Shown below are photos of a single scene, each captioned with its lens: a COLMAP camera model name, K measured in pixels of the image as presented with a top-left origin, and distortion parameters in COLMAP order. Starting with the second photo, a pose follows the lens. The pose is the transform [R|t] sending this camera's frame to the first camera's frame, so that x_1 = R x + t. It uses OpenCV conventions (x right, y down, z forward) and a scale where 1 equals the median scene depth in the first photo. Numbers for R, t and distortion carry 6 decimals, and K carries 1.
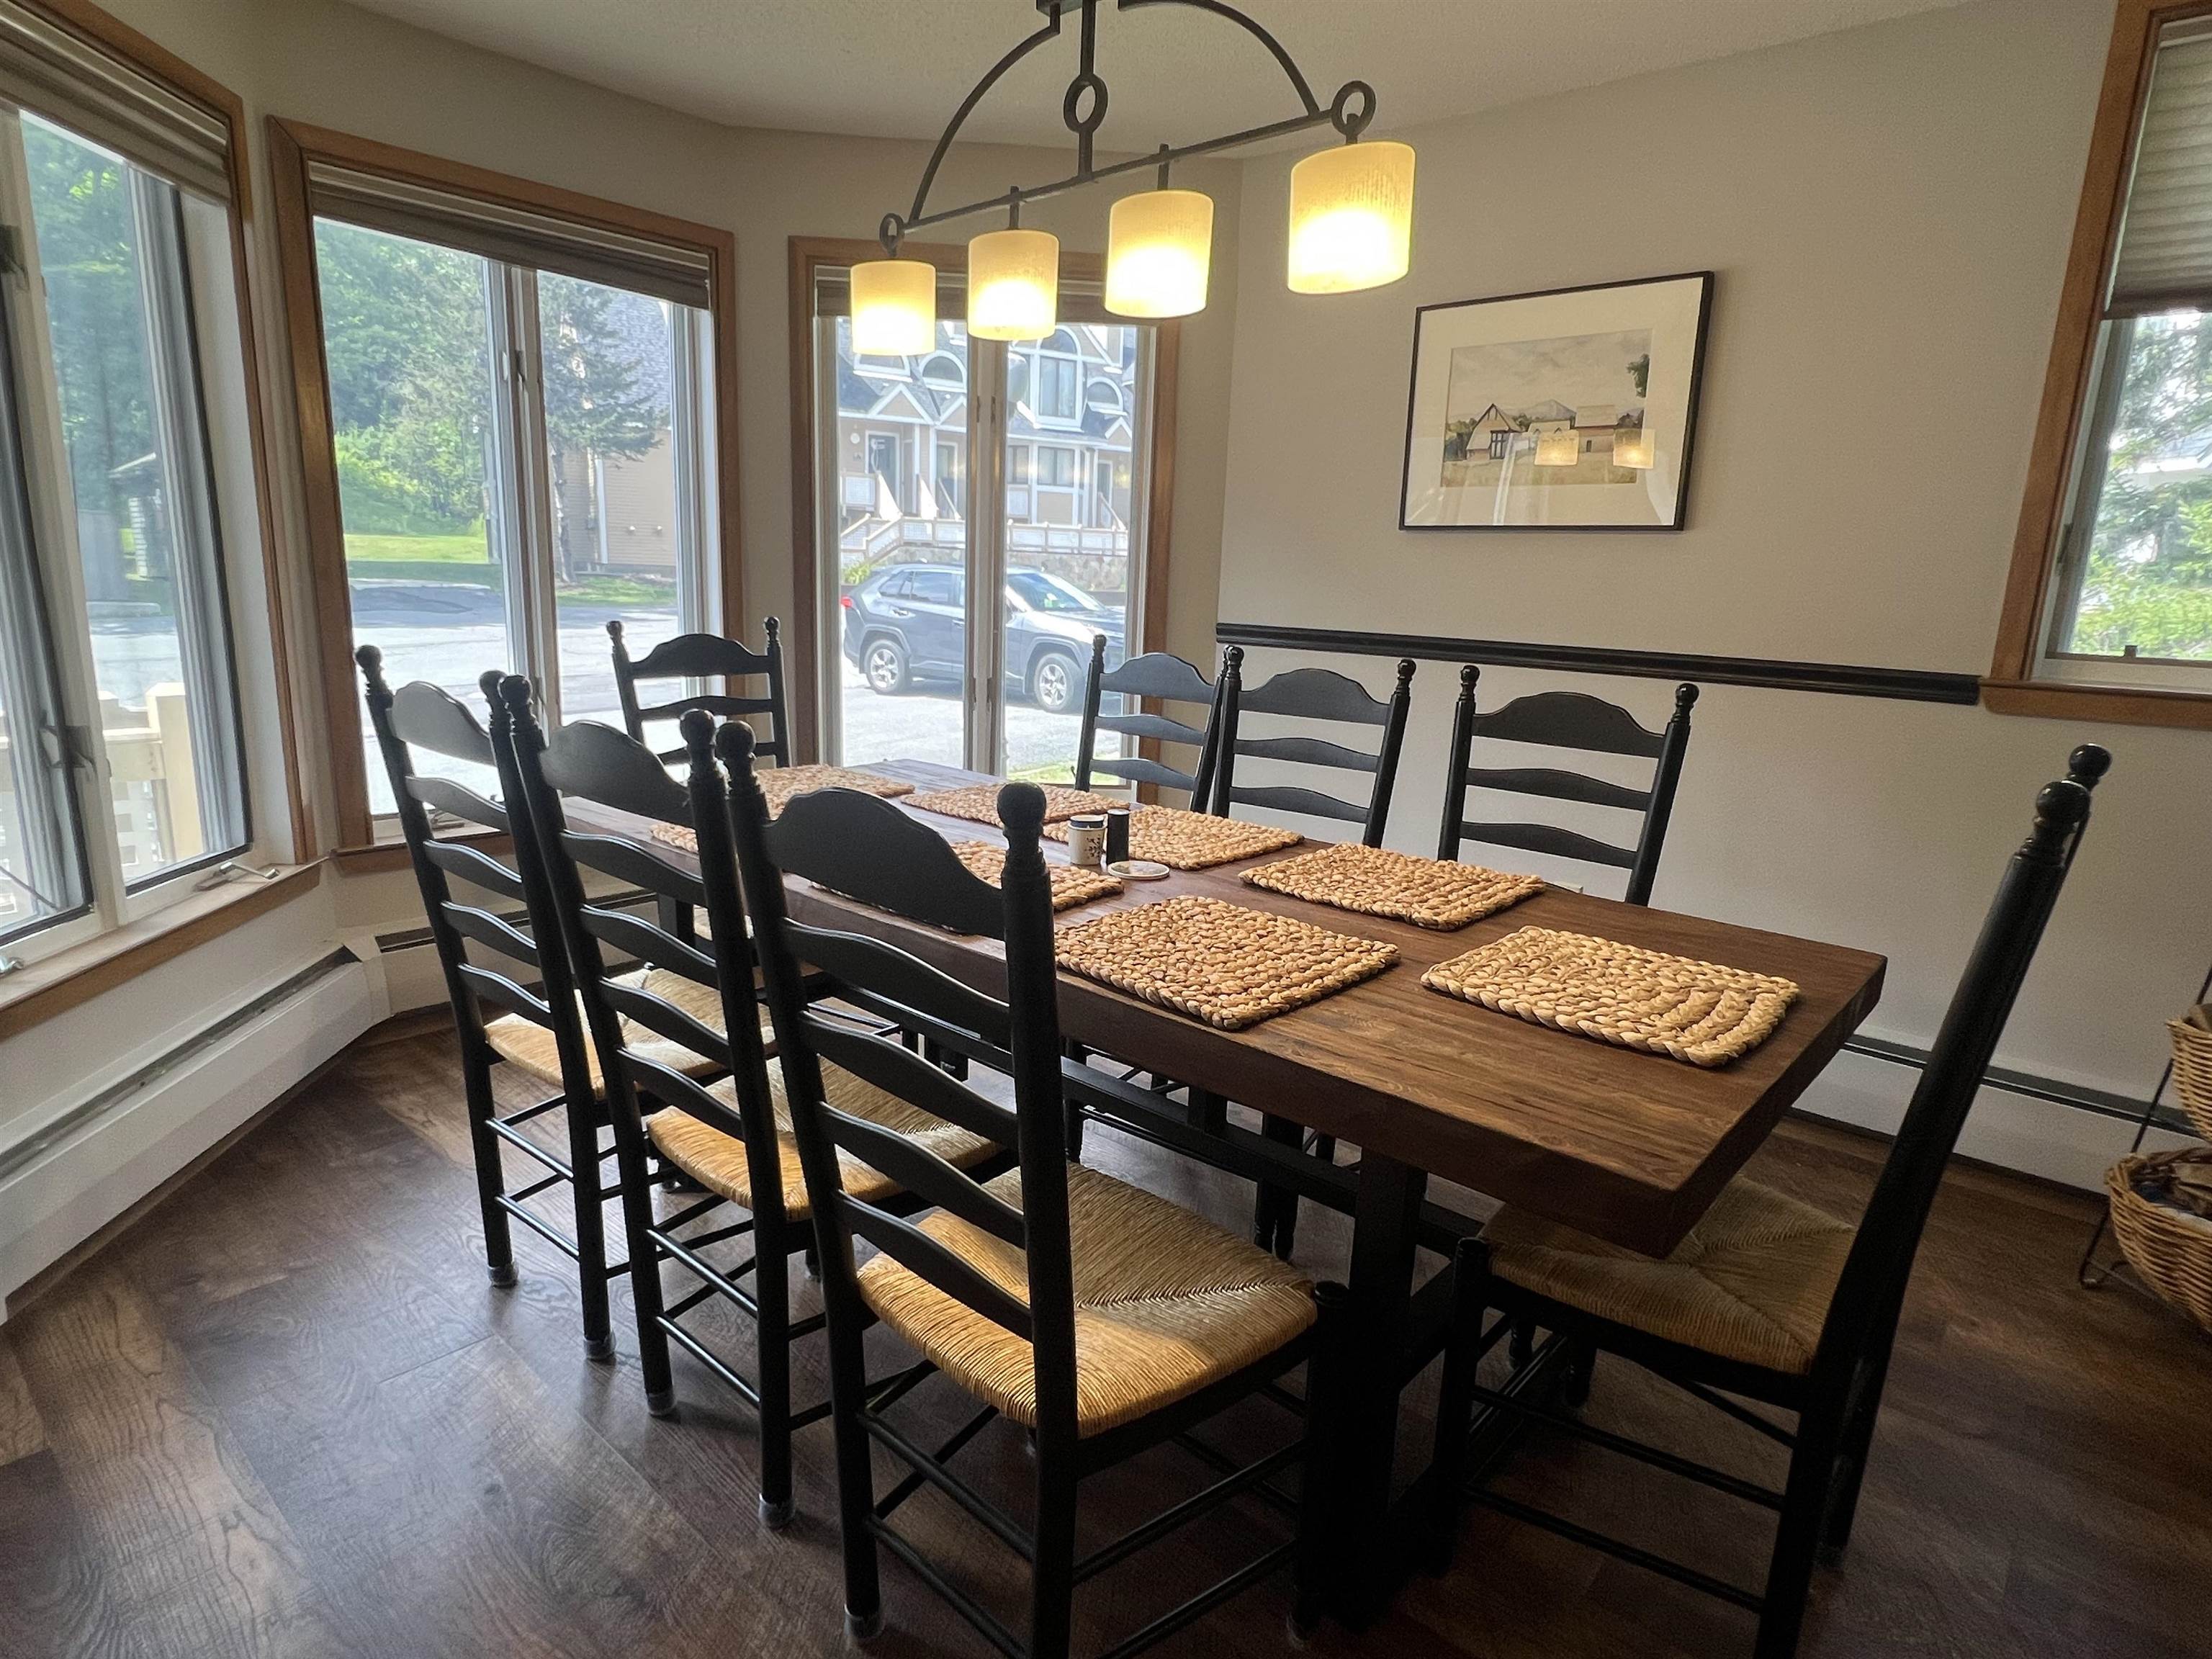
lens RADIAL K [[1232.4, 0, 1095.4], [0, 1232.4, 848.1], [0, 0, 1]] dist [-0.005045, -0.001102]
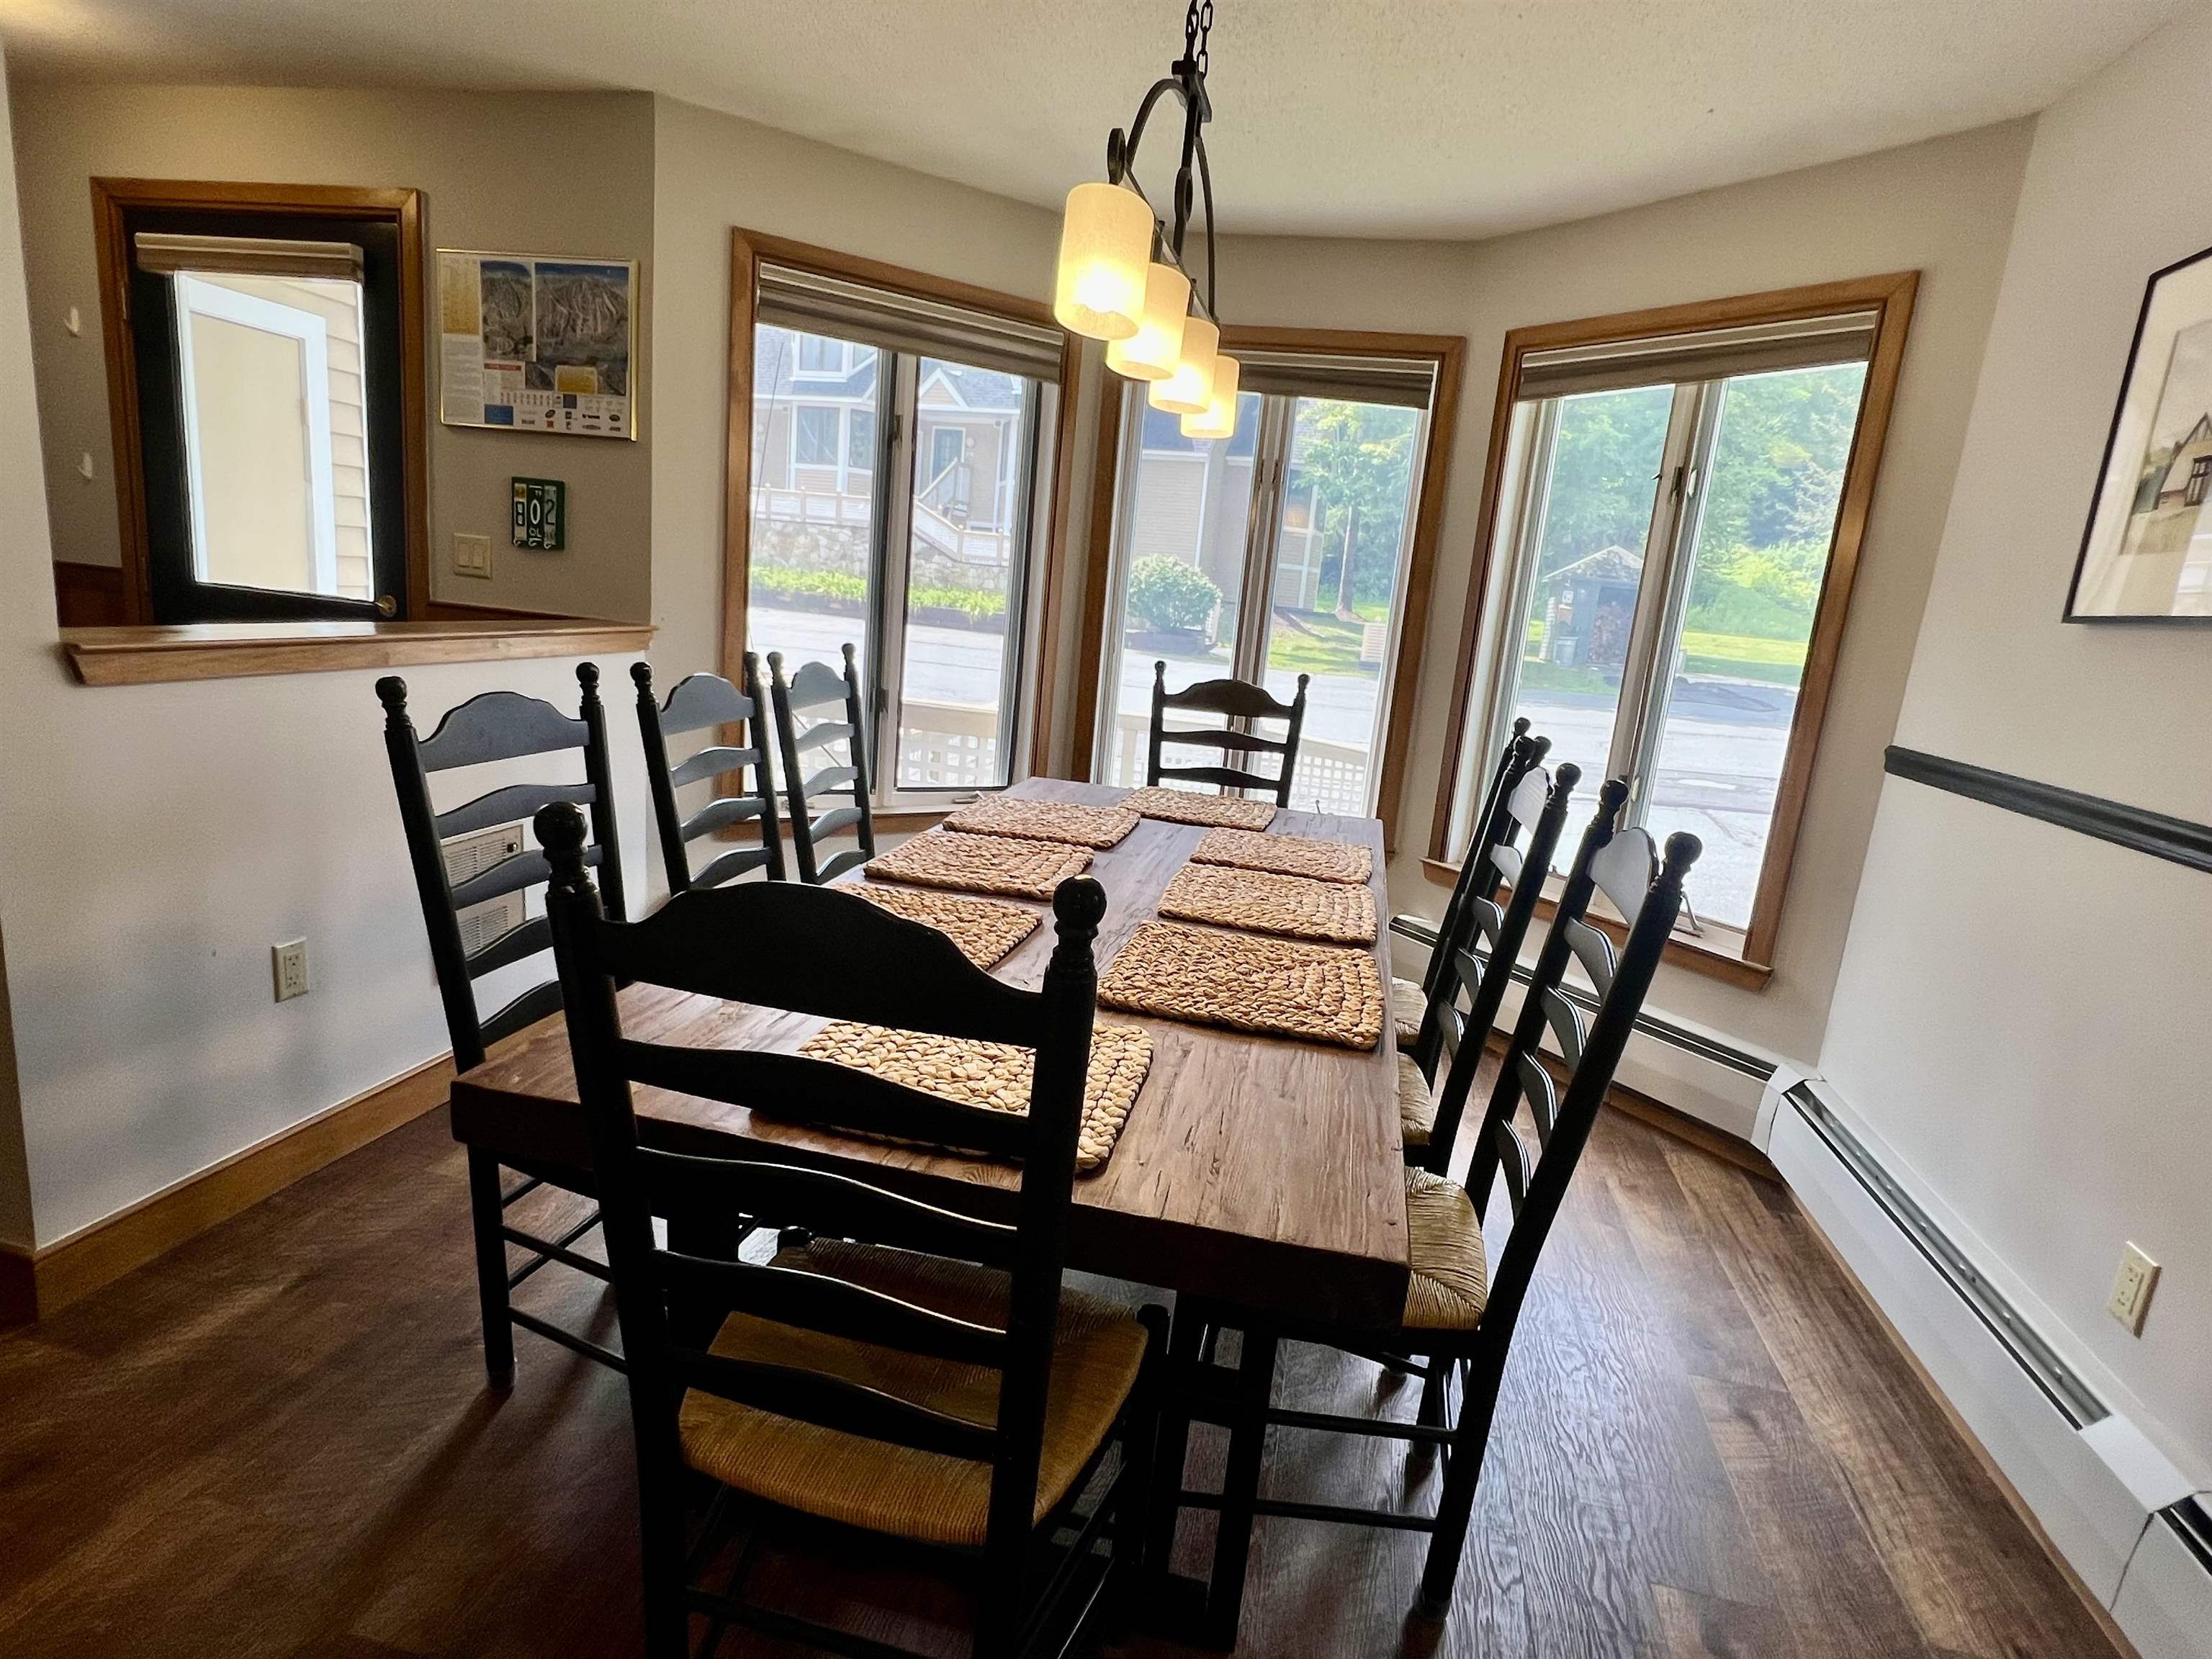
lens RADIAL K [[1184.4, 0, 1102.7], [0, 1184.4, 835.3], [0, 0, 1]] dist [-0.002356, 0.002518]
pose [[0.480427, 0.190131, -0.856178, 0.672629], [-0.264598, 0.962153, 0.065191, -0.071548], [0.836169, 0.195224, 0.512552, 0.345665]]
